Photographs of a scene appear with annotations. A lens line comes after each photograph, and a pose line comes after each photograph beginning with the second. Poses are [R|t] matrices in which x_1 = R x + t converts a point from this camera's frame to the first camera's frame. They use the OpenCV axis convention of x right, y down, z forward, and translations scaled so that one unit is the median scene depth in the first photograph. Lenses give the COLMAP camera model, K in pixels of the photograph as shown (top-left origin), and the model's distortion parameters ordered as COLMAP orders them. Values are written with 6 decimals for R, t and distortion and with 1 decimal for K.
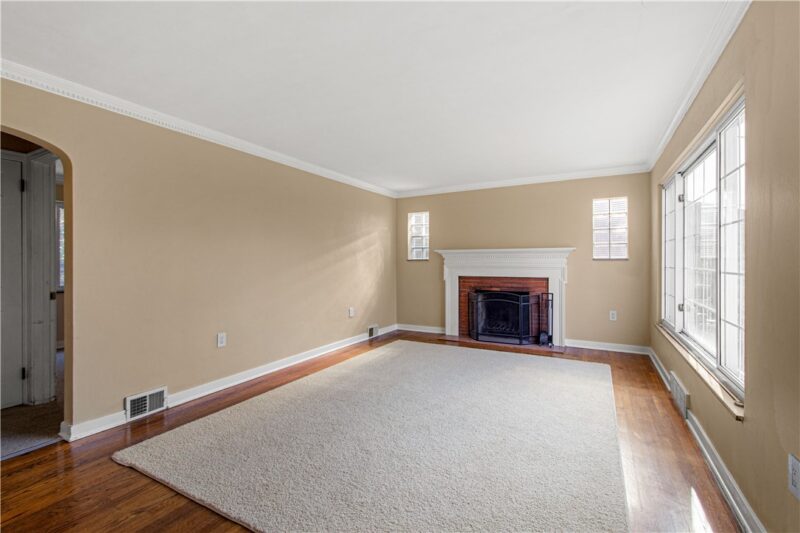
lens RADIAL K [[352.8, 0, 403.9], [0, 352.8, 266.8], [0, 0, 1]] dist [0.001605, 0.000016]
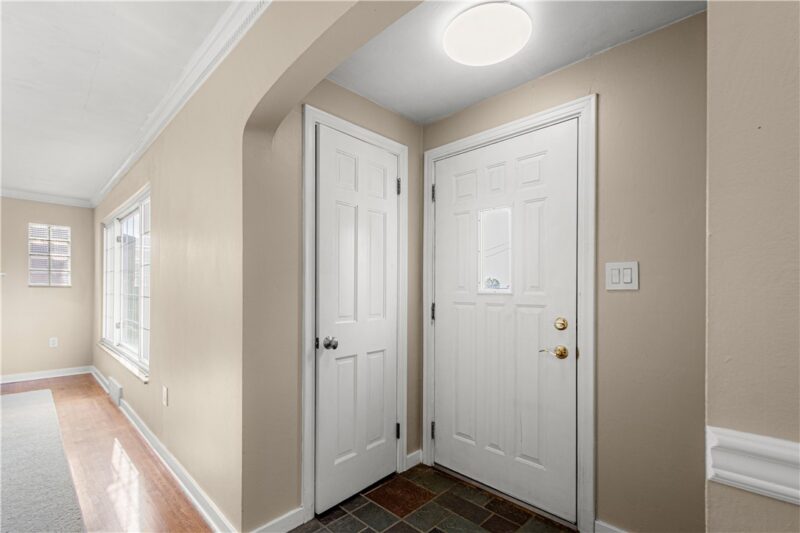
lens RADIAL K [[364.2, 0, 397.6], [0, 364.2, 288.4], [0, 0, 1]] dist [-0.000872, -0.000478]
pose [[0.267372, 0.012596, 0.963511, -0.201664], [0.005068, 0.999882, -0.014478, 0.005591], [-0.963580, 0.008754, 0.267277, -0.308921]]
